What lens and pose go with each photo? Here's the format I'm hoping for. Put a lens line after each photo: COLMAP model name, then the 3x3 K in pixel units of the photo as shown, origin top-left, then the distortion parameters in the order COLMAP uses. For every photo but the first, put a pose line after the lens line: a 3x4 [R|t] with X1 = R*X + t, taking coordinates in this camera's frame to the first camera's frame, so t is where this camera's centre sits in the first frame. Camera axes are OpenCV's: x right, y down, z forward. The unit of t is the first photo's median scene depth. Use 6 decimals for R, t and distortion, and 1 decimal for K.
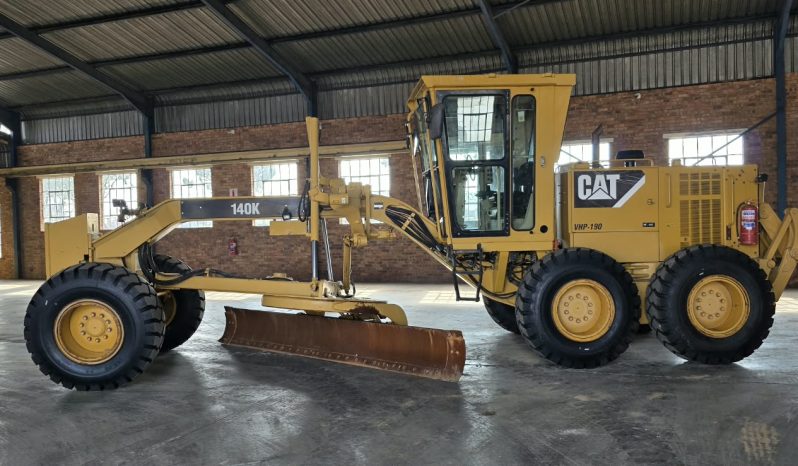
lens RADIAL K [[647.6, 0, 397.1], [0, 647.6, 244.1], [0, 0, 1]] dist [0.053737, -0.066906]
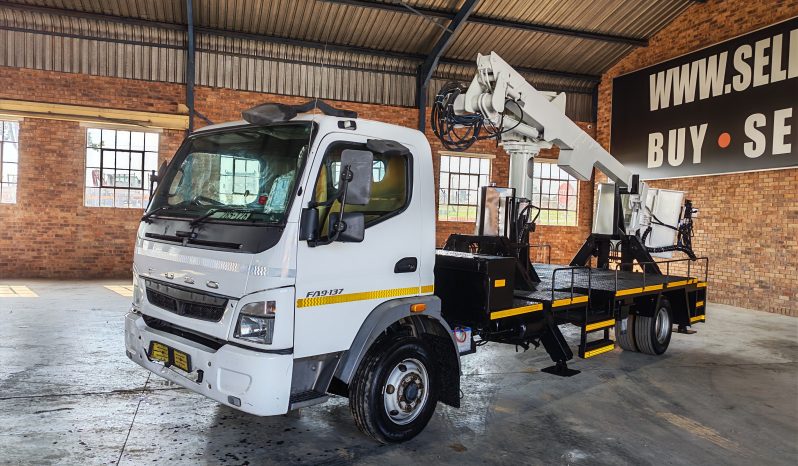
lens RADIAL K [[593.5, 0, 400.4], [0, 593.5, 237.0], [0, 0, 1]] dist [0.042504, -0.029976]
pose [[0.786199, 0.044489, 0.616369, -0.110000], [-0.038347, 0.998995, -0.023194, 0.009028], [-0.616782, -0.005400, 0.787116, 0.147270]]
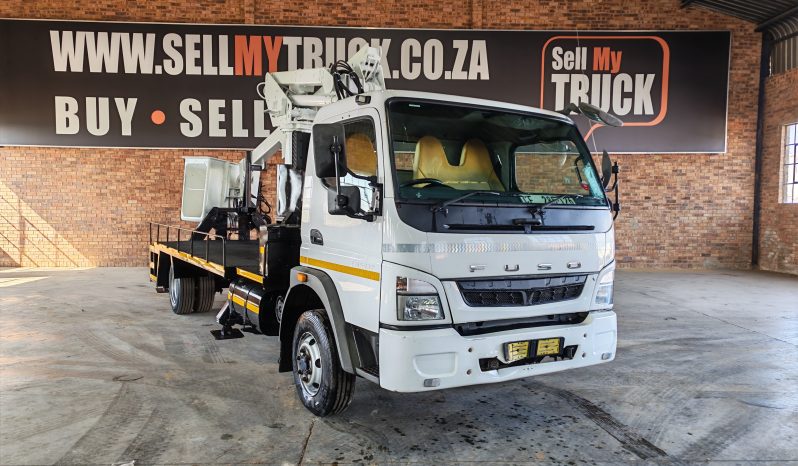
lens RADIAL K [[593.5, 0, 402.3], [0, 593.5, 242.8], [0, 0, 1]] dist [0.042504, -0.029976]
pose [[-0.373223, -0.025967, 0.927378, -0.230659], [0.037946, 0.998344, 0.043225, 0.001923], [-0.926965, 0.051323, -0.371620, 0.540325]]
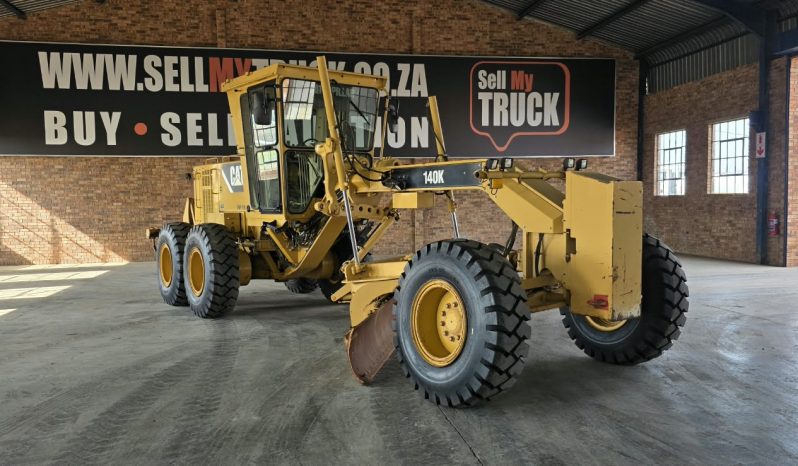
lens RADIAL K [[647.6, 0, 406.2], [0, 647.6, 242.3], [0, 0, 1]] dist [0.053737, -0.066906]
pose [[-0.502404, -0.023736, 0.864307, -0.451854], [0.056967, 0.996542, 0.060481, -0.010966], [-0.862754, 0.079623, -0.499315, 0.721986]]
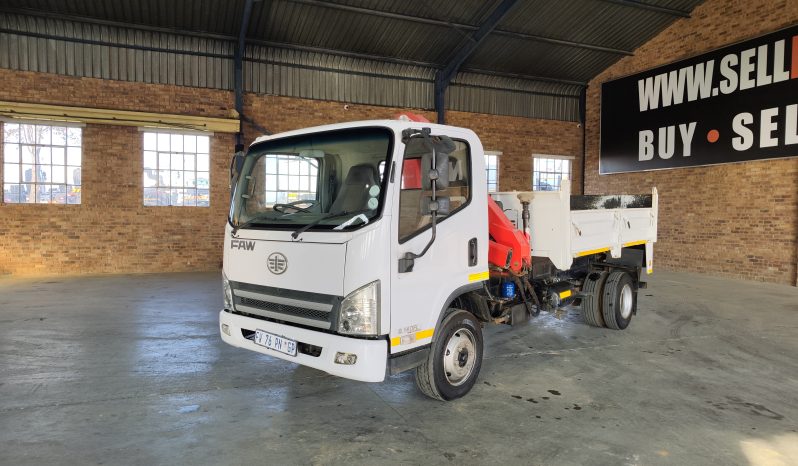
lens RADIAL K [[527.4, 0, 395.5], [0, 527.4, 232.1], [0, 0, 1]] dist [0.028183, -0.024714]
pose [[0.734480, 0.017600, 0.678402, -0.211329], [-0.009318, 0.999831, -0.015850, 0.012704], [-0.678566, 0.005320, 0.734520, 0.246628]]
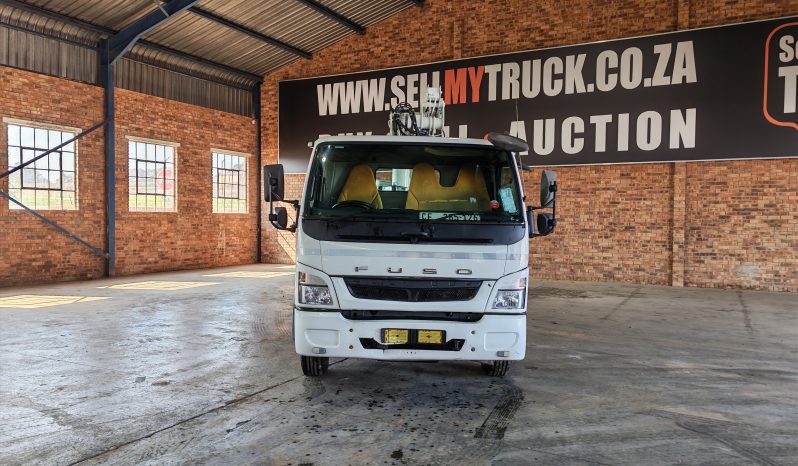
lens RADIAL K [[593.5, 0, 393.4], [0, 593.5, 231.3], [0, 0, 1]] dist [0.042504, -0.029976]
pose [[0.140663, 0.008152, 0.990024, -0.325534], [0.022930, 0.999671, -0.011489, 0.007481], [-0.989792, 0.024317, 0.140429, 0.370469]]
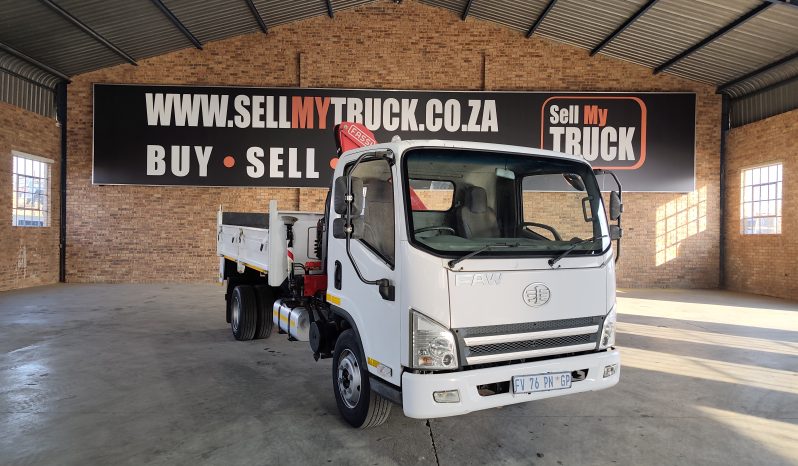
lens RADIAL K [[527.4, 0, 389.0], [0, 527.4, 236.6], [0, 0, 1]] dist [0.028183, -0.024714]
pose [[-0.356463, 0.024459, 0.933989, -0.272772], [0.032655, 0.999373, -0.013709, -0.000018], [-0.933739, 0.025613, -0.357038, 0.615228]]
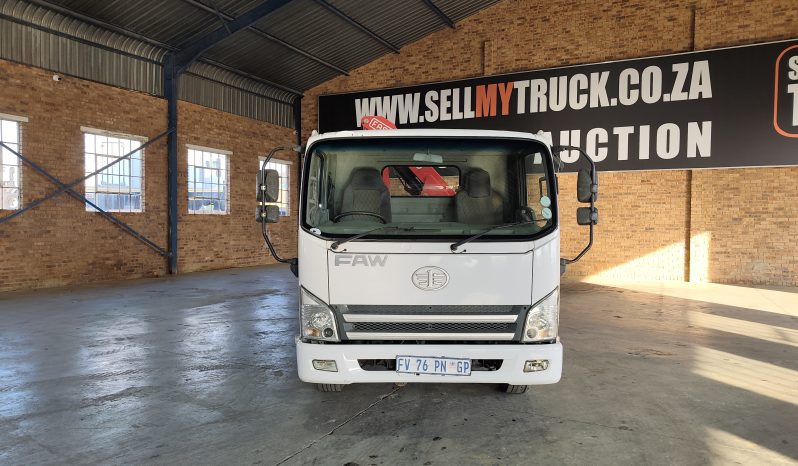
lens RADIAL K [[527.4, 0, 399.1], [0, 527.4, 235.2], [0, 0, 1]] dist [0.028183, -0.024714]
pose [[0.114423, 0.004205, 0.993423, -0.309977], [0.023856, 0.999691, -0.006979, 0.006765], [-0.993146, 0.024498, 0.114288, 0.459871]]
